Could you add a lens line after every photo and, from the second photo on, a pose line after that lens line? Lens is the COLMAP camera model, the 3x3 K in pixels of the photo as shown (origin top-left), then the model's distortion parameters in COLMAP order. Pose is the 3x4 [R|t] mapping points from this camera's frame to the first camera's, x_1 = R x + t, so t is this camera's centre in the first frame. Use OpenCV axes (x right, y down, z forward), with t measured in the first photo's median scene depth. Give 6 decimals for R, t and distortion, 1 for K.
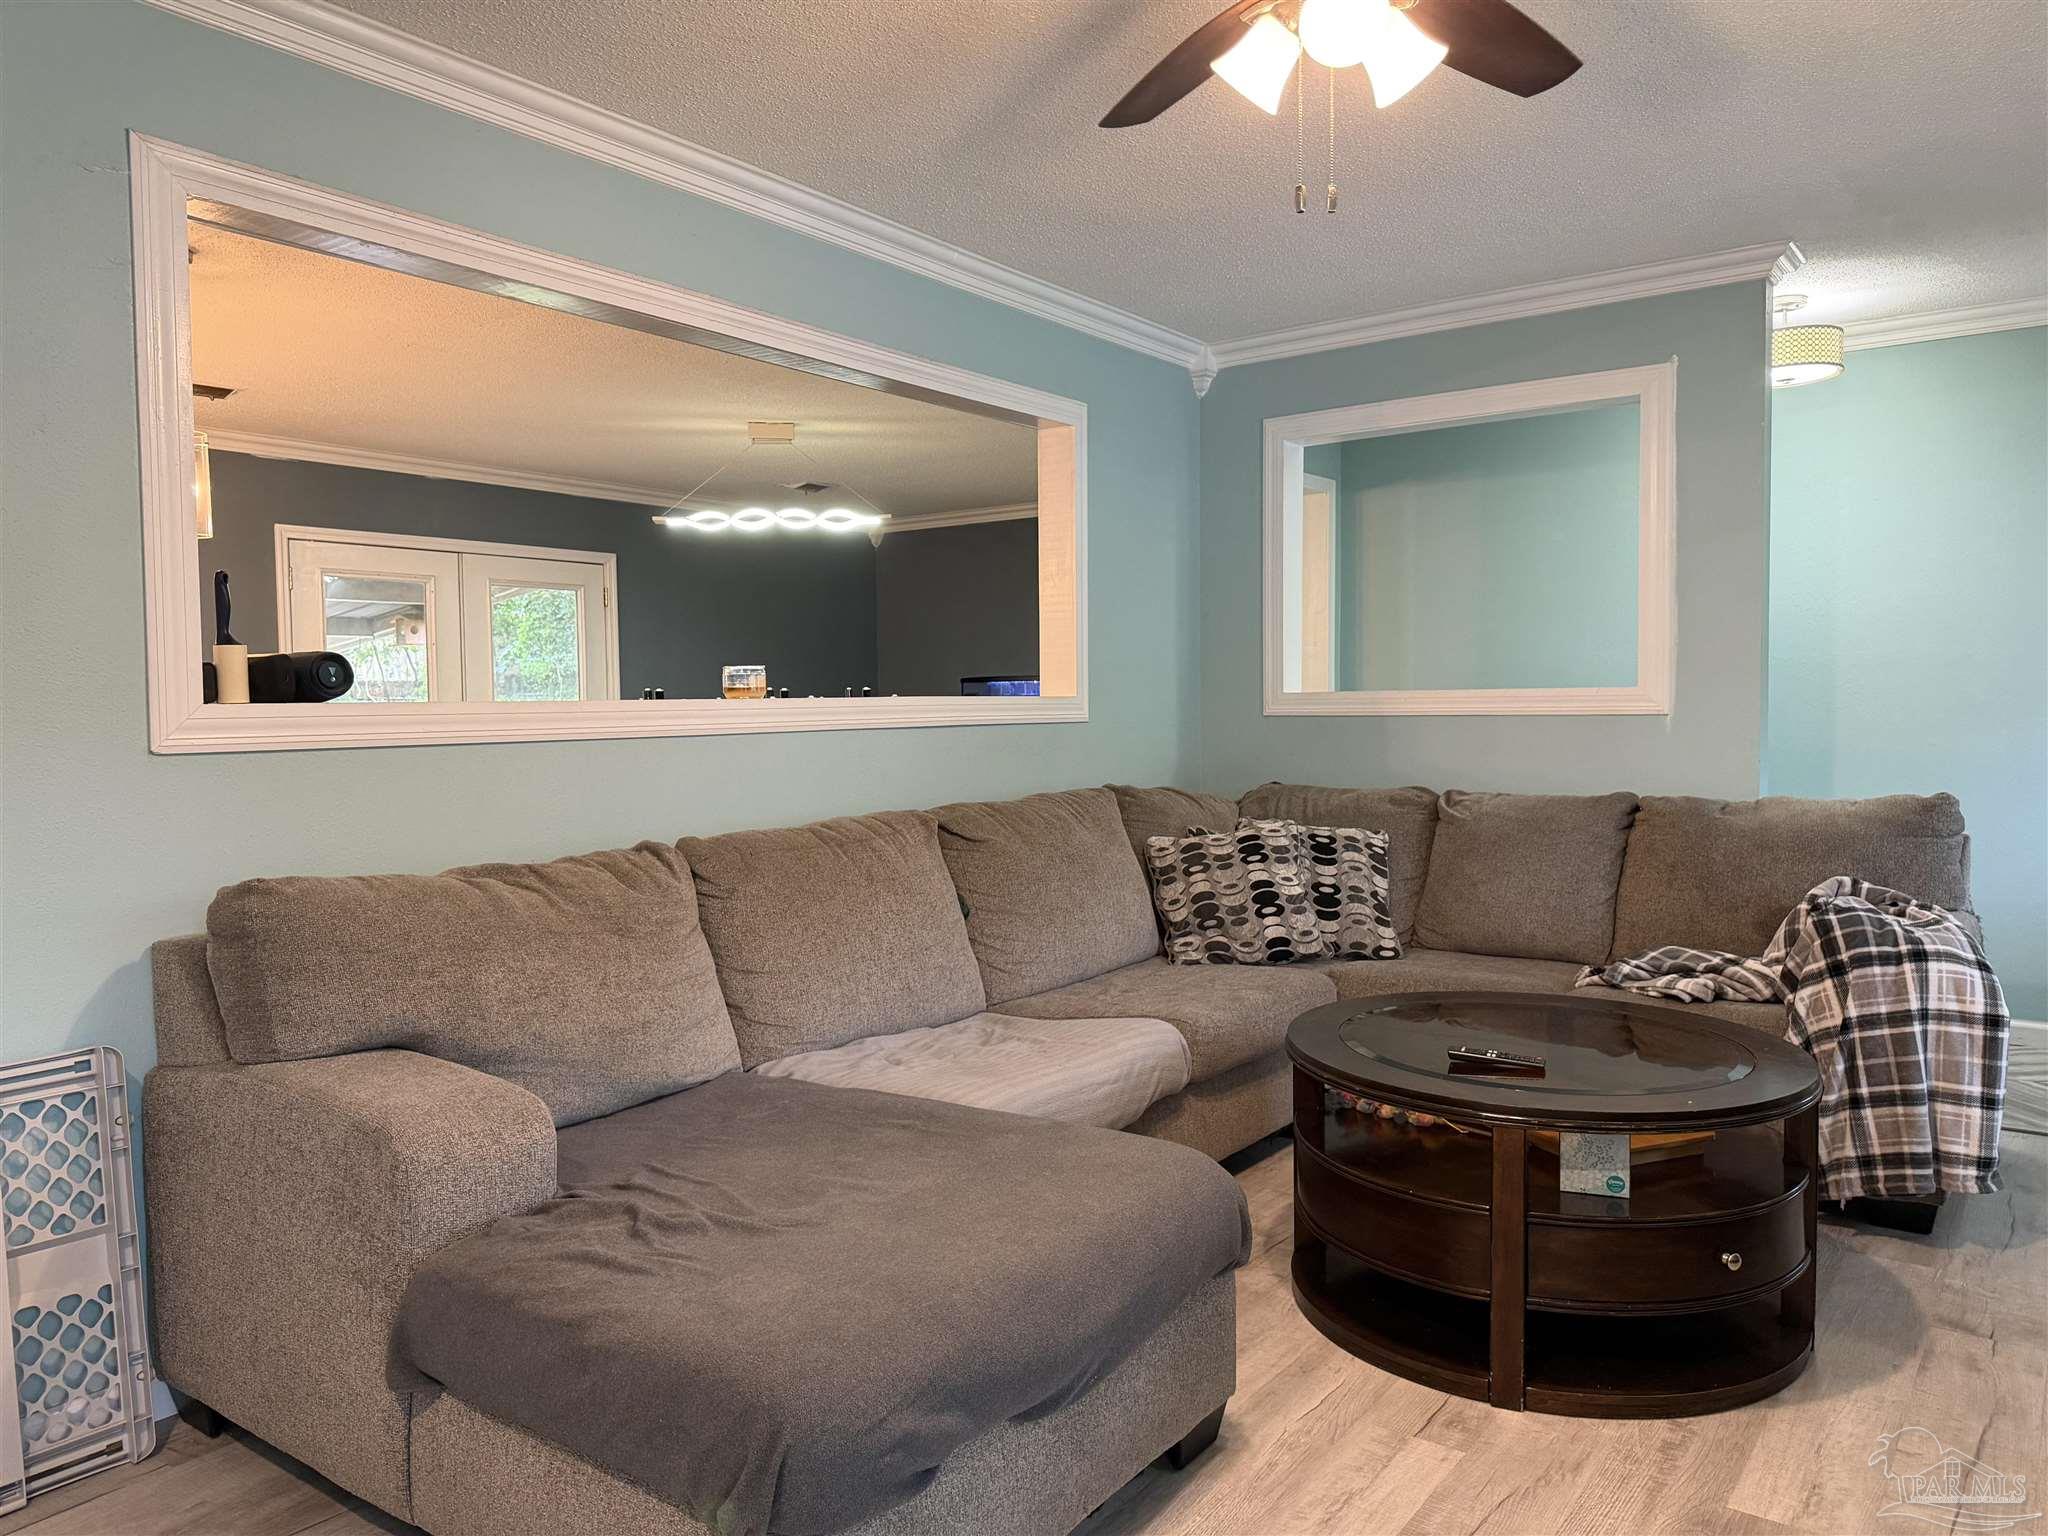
lens RADIAL K [[1447.5, 0, 1023.3], [0, 1447.5, 763.8], [0, 0, 1]] dist [0.023961, -0.031386]
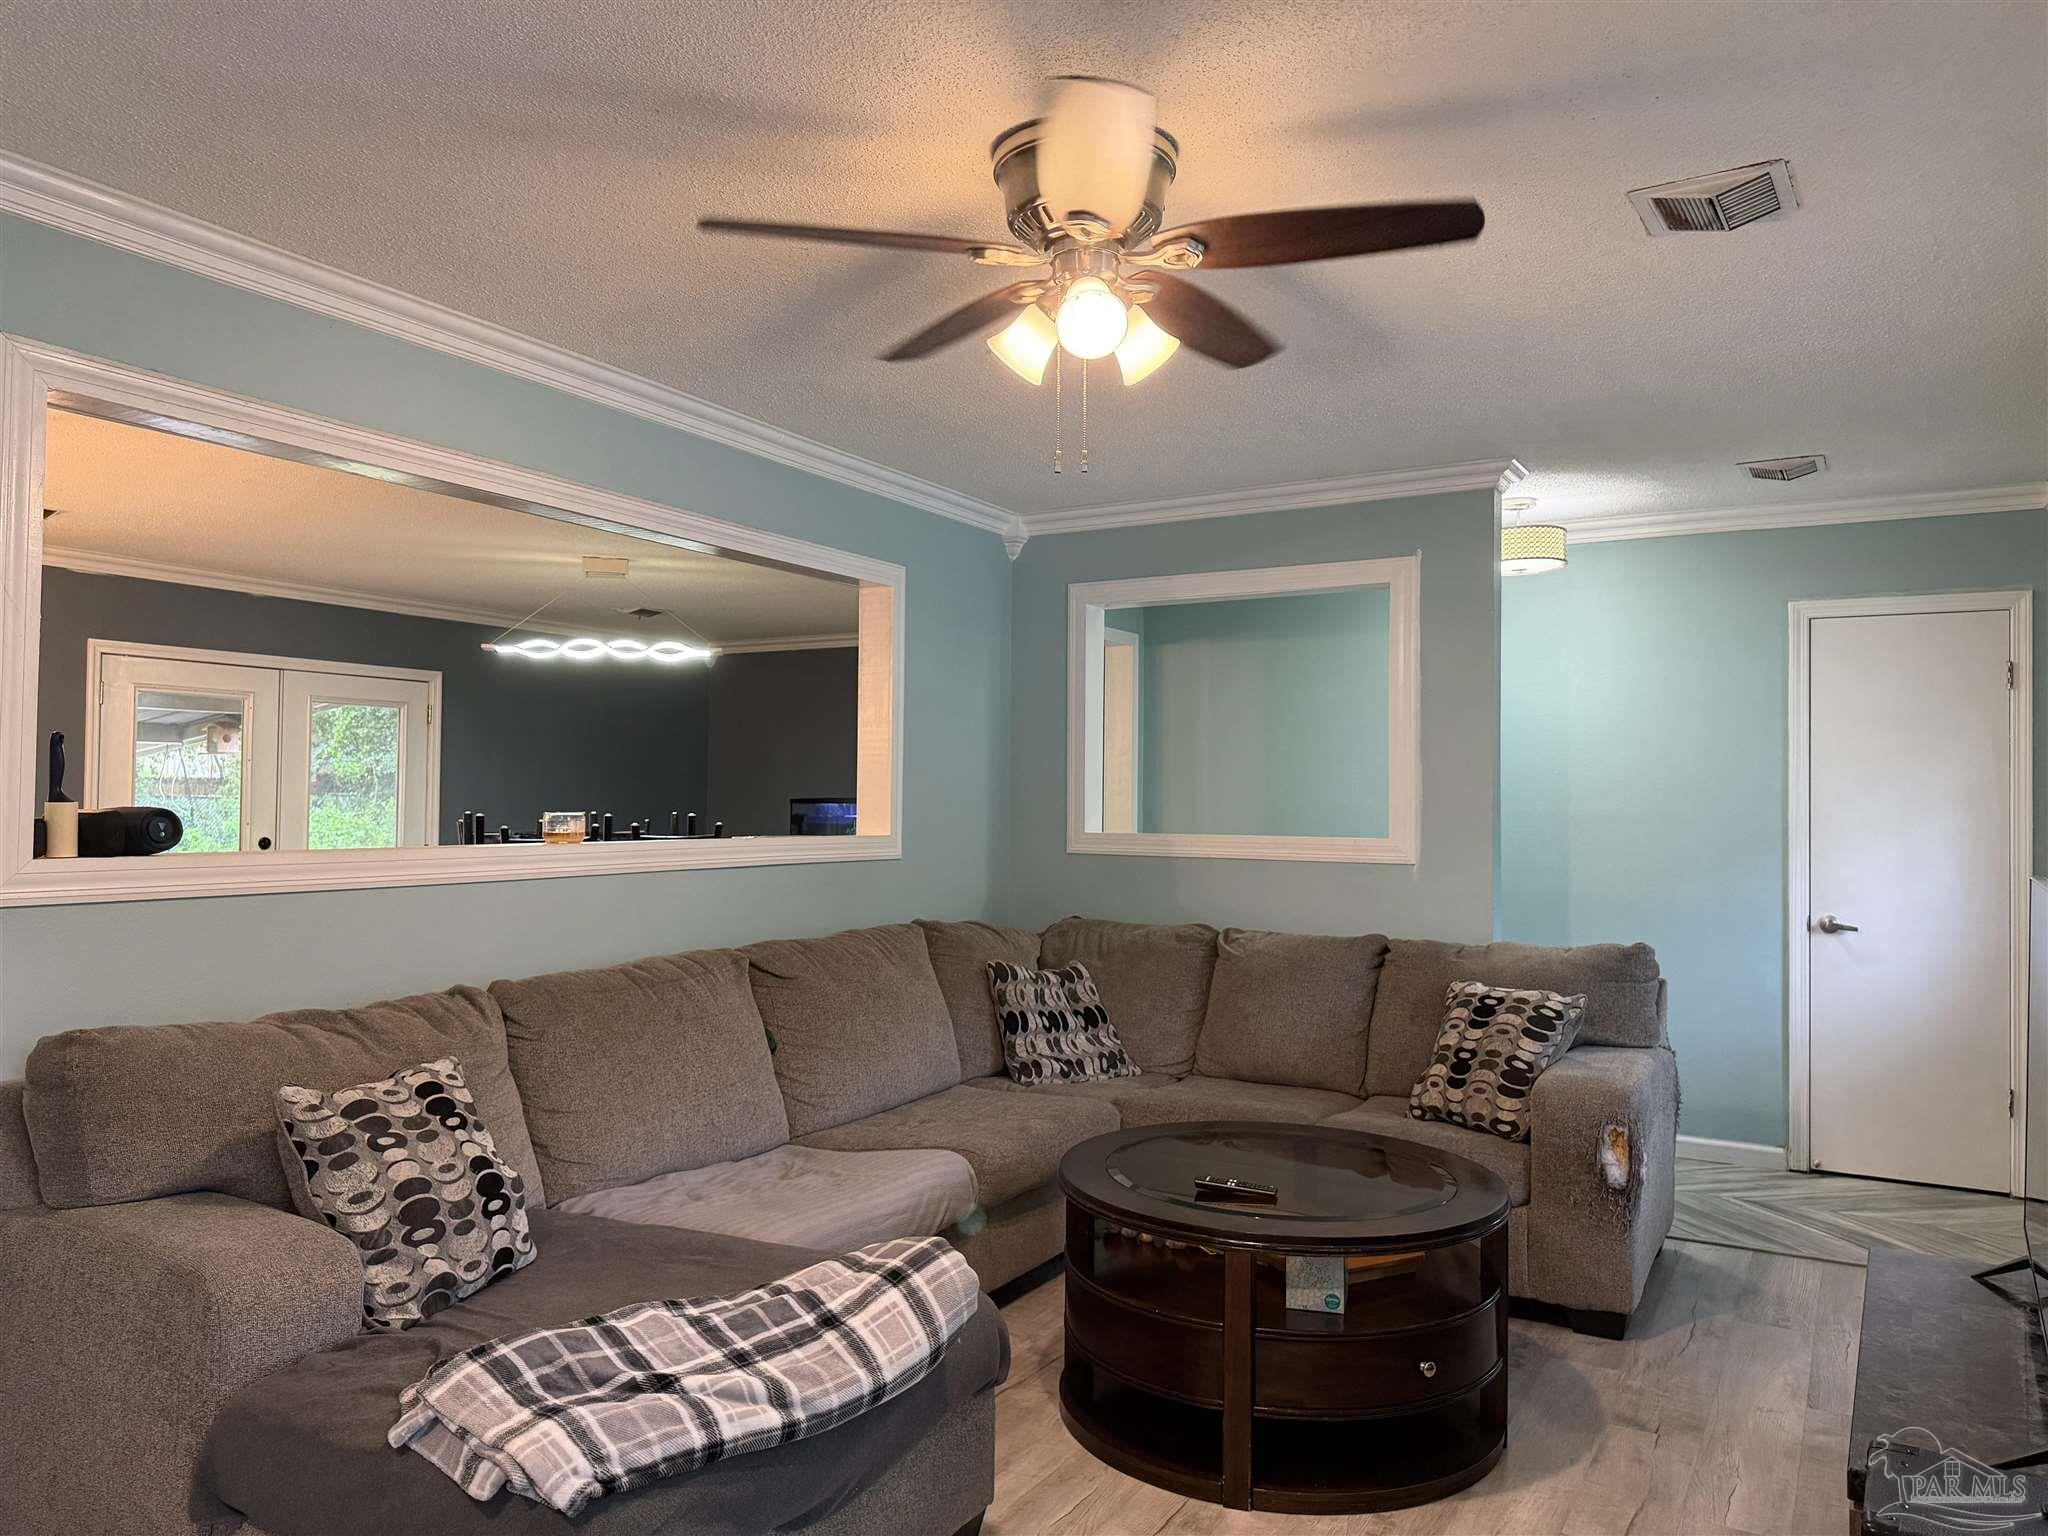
lens RADIAL K [[1447.5, 0, 1023.3], [0, 1447.5, 763.8], [0, 0, 1]] dist [0.023961, -0.031386]
pose [[0.993741, 0.022007, 0.109521, 0.028112], [-0.013927, 0.997161, -0.073996, -0.036352], [-0.110839, 0.072007, 0.991226, -0.111113]]
